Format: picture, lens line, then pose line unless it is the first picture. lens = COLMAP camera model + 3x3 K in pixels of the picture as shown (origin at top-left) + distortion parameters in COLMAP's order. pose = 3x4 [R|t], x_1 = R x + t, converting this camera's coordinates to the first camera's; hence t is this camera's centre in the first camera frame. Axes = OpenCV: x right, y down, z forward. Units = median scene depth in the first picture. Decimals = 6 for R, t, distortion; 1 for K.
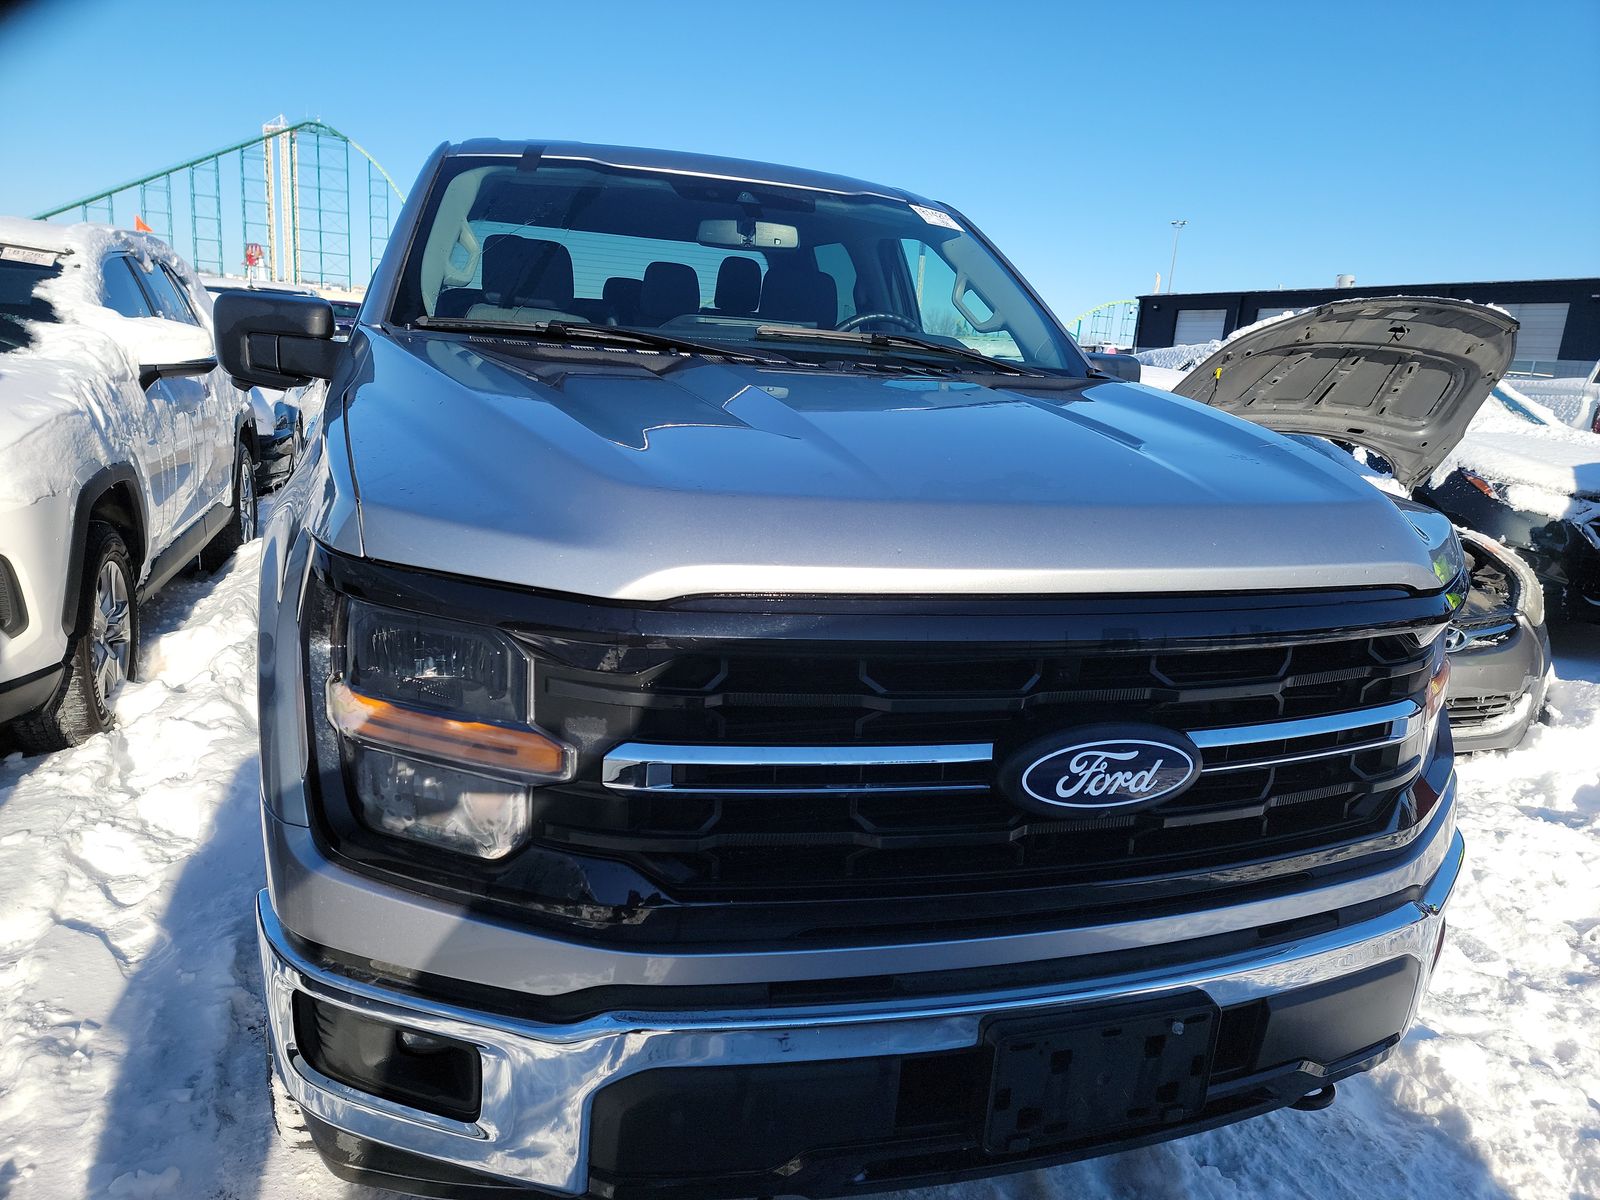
lens RADIAL K [[1116.0, 0, 802.1], [0, 1116.0, 594.5], [0, 0, 1]] dist [0.050355, -0.008415]
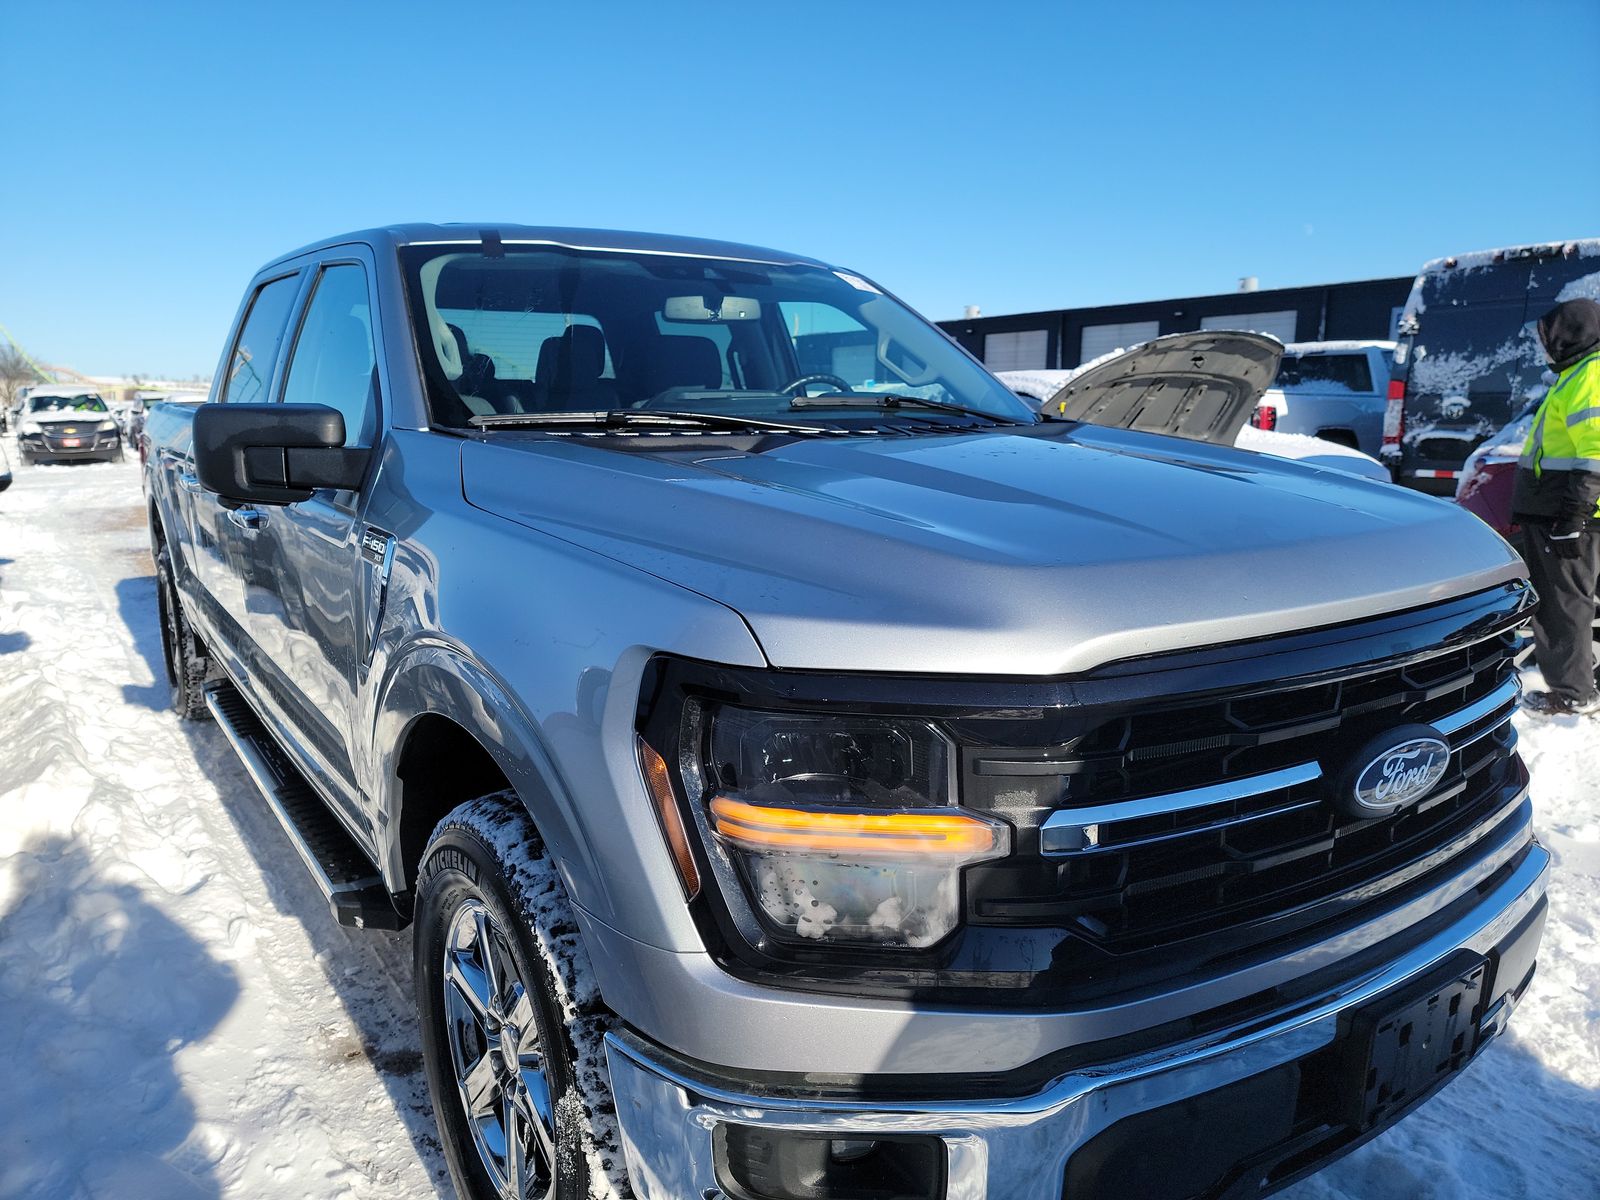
lens RADIAL K [[1116.0, 0, 804.9], [0, 1116.0, 592.8], [0, 0, 1]] dist [0.050355, -0.008415]
pose [[0.961425, -0.115456, 0.249662, -0.294081], [0.125638, 0.991756, -0.025184, -0.034686], [-0.244697, 0.055579, 0.968005, 0.013114]]
